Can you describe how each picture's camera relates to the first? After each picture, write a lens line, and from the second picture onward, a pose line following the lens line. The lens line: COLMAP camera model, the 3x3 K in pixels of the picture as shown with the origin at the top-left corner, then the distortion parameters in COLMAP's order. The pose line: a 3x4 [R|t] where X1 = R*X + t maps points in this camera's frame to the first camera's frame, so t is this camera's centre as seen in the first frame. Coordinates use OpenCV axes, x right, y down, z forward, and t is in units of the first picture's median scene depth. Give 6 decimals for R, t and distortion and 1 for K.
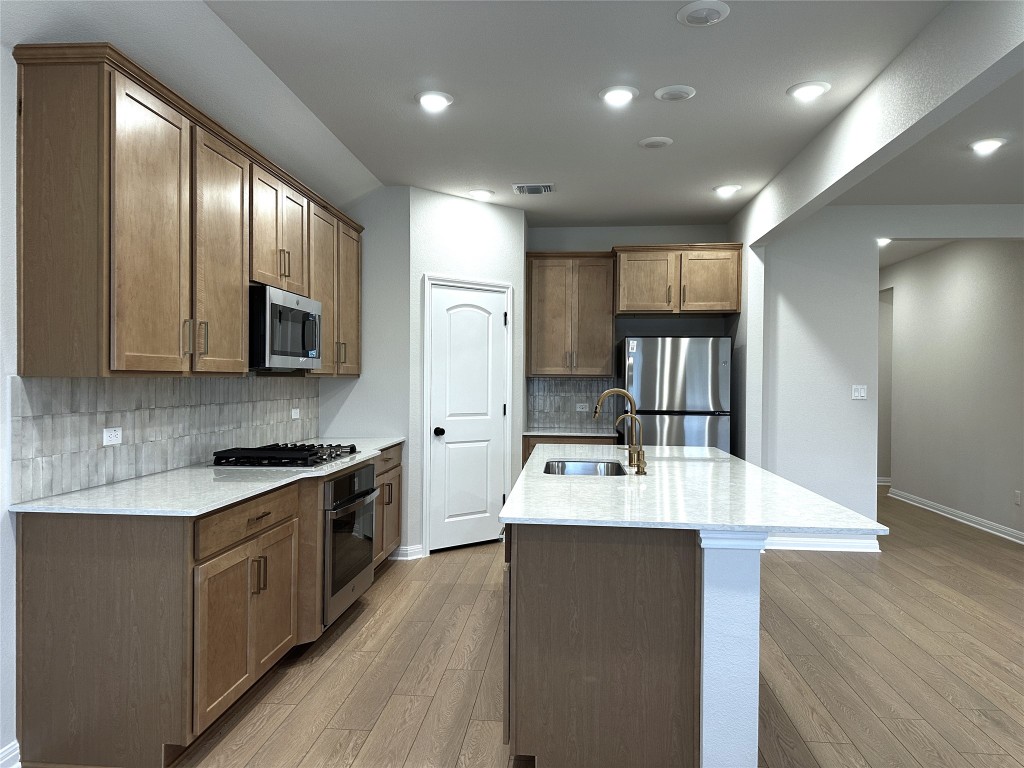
lens RADIAL K [[711.9, 0, 513.1], [0, 711.9, 389.2], [0, 0, 1]] dist [0.118318, -0.187884]
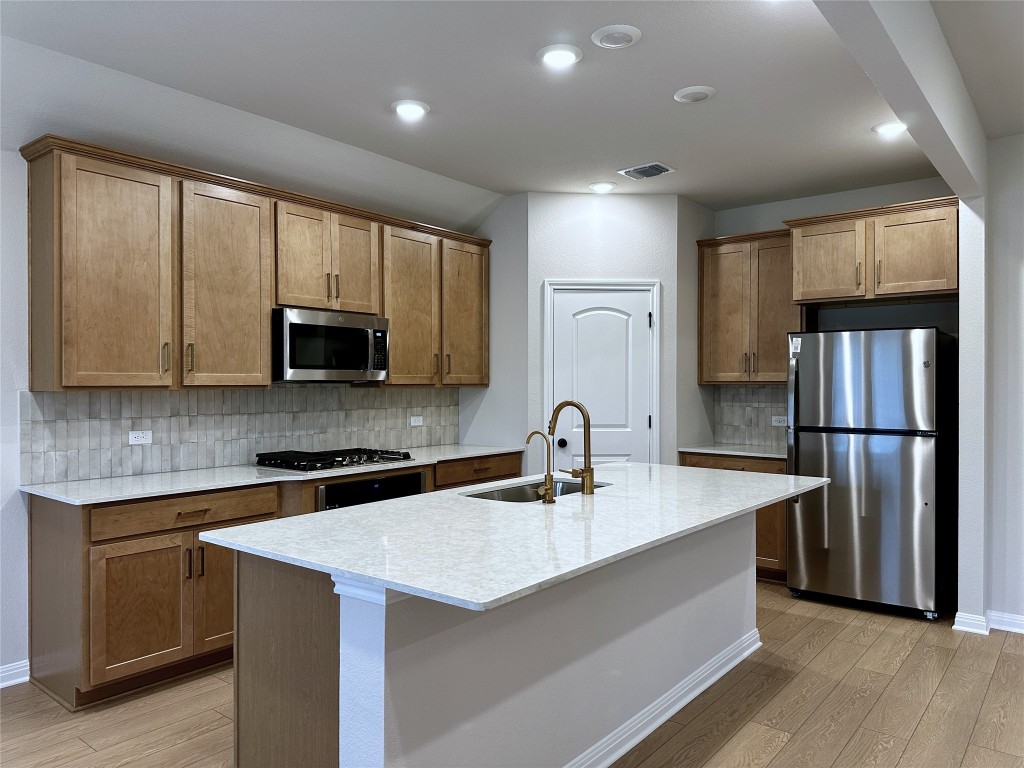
lens RADIAL K [[711.9, 0, 513.1], [0, 711.9, 389.2], [0, 0, 1]] dist [0.118318, -0.187884]
pose [[0.829619, -0.004150, -0.558314, 0.471755], [-0.000473, 0.999967, -0.008136, -0.006032], [0.558330, 0.007014, 0.829590, 0.216488]]
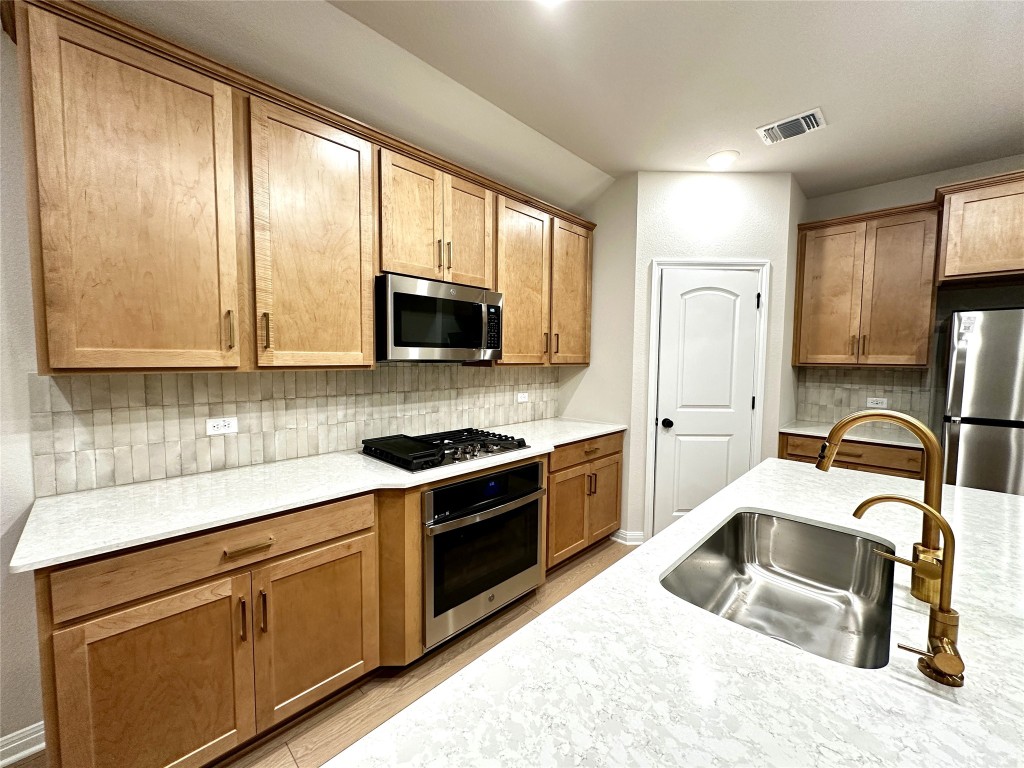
lens RADIAL K [[407.5, 0, 512.0], [0, 407.5, 384.0], [0, 0, 1]] dist [-0.000040, -0.000322]
pose [[0.772213, 0.041850, -0.633984, 0.106550], [-0.013148, 0.998667, 0.049909, -0.022294], [0.635228, -0.030205, 0.771734, 0.555064]]
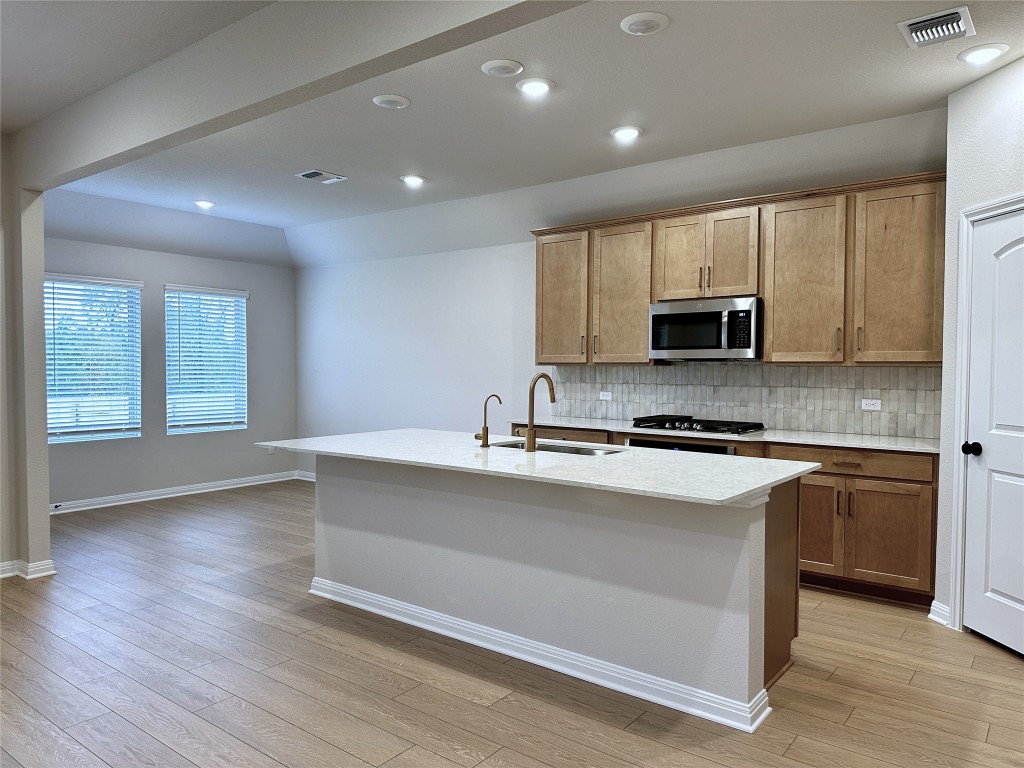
lens RADIAL K [[711.9, 0, 513.1], [0, 711.9, 389.2], [0, 0, 1]] dist [0.118318, -0.187884]
pose [[-0.543141, 0.016113, -0.839487, 0.847245], [-0.021702, 0.999212, 0.033220, -0.008641], [0.839361, 0.036262, -0.542364, 1.268990]]
